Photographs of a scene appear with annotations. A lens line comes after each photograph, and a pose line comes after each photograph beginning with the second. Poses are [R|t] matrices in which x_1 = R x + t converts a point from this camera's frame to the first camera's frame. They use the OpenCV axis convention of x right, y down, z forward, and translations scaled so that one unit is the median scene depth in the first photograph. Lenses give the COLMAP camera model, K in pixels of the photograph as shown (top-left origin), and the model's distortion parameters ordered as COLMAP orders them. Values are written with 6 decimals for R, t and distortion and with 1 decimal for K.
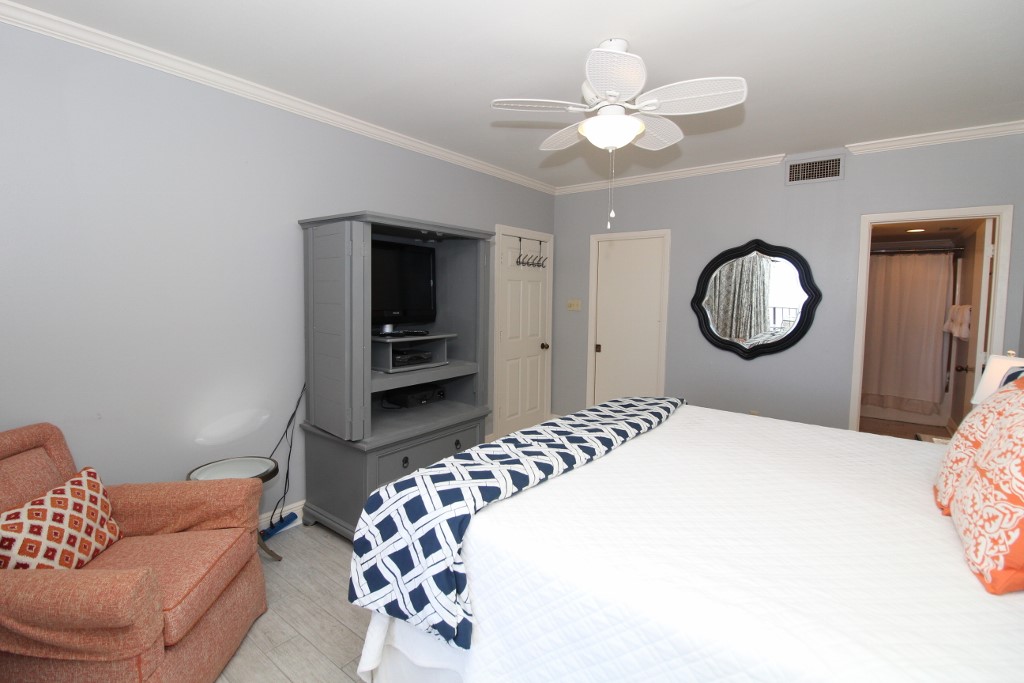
lens RADIAL K [[471.8, 0, 515.0], [0, 471.8, 324.4], [0, 0, 1]] dist [0.001105, -0.000067]
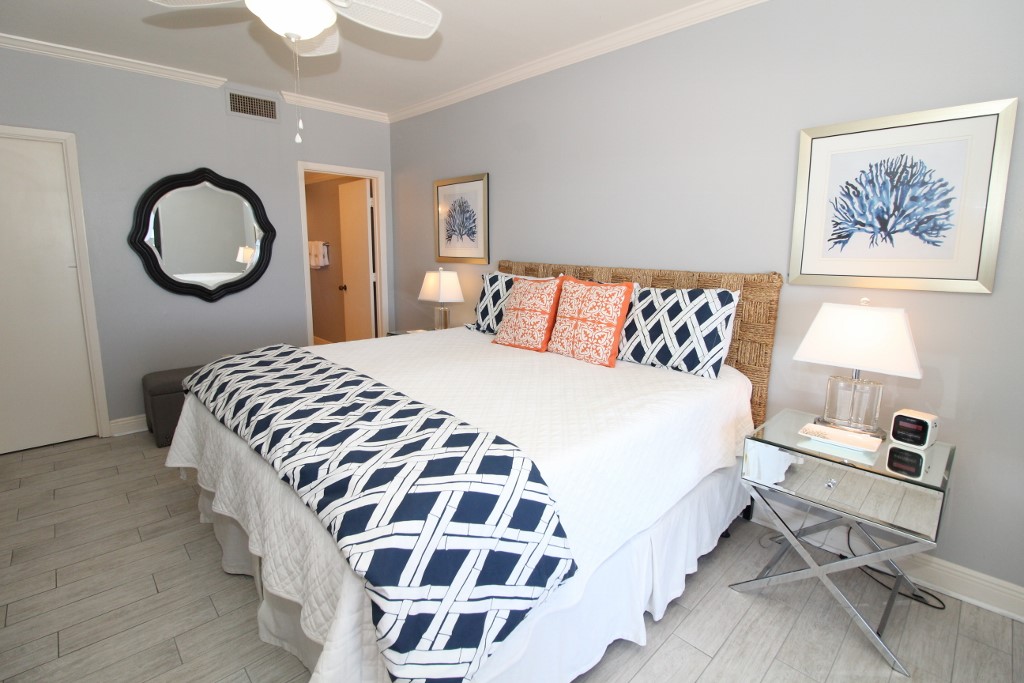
lens RADIAL K [[487.5, 0, 449.9], [0, 487.5, 341.4], [0, 0, 1]] dist [-0.002113, -0.000087]
pose [[0.194546, -0.202158, 0.959835, -0.400951], [0.050611, 0.979297, 0.195999, -0.014042], [-0.979587, 0.010447, 0.200750, 0.383162]]
